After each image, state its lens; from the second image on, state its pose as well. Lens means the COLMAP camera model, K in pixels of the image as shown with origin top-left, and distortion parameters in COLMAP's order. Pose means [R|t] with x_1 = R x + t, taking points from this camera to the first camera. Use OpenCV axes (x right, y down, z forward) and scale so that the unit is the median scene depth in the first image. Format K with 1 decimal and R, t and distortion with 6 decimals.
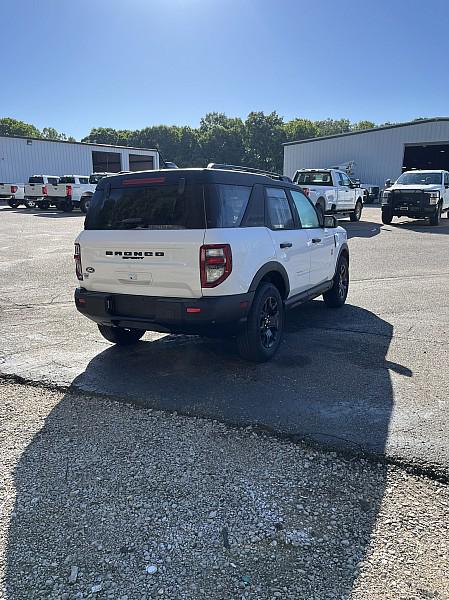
lens RADIAL K [[449.1, 0, 224.5], [0, 449.1, 300.0], [0, 0, 1]] dist [0.093226, -0.127033]
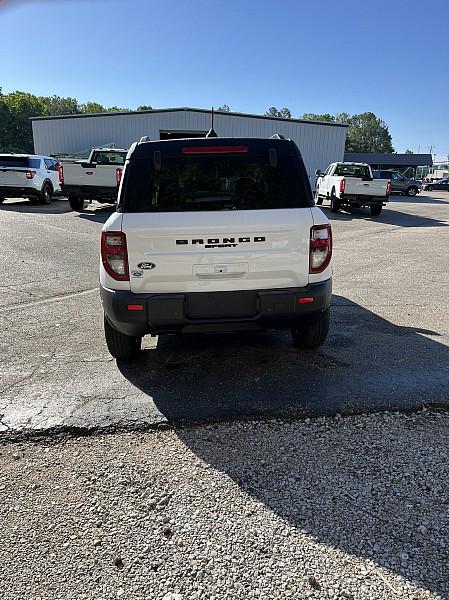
lens RADIAL K [[449.1, 0, 224.5], [0, 449.1, 300.0], [0, 0, 1]] dist [0.093226, -0.127033]
pose [[0.843401, -0.120321, 0.523639, -0.626661], [0.102332, 0.992735, 0.063289, -0.046801], [-0.527450, 0.000207, 0.849586, 0.304685]]
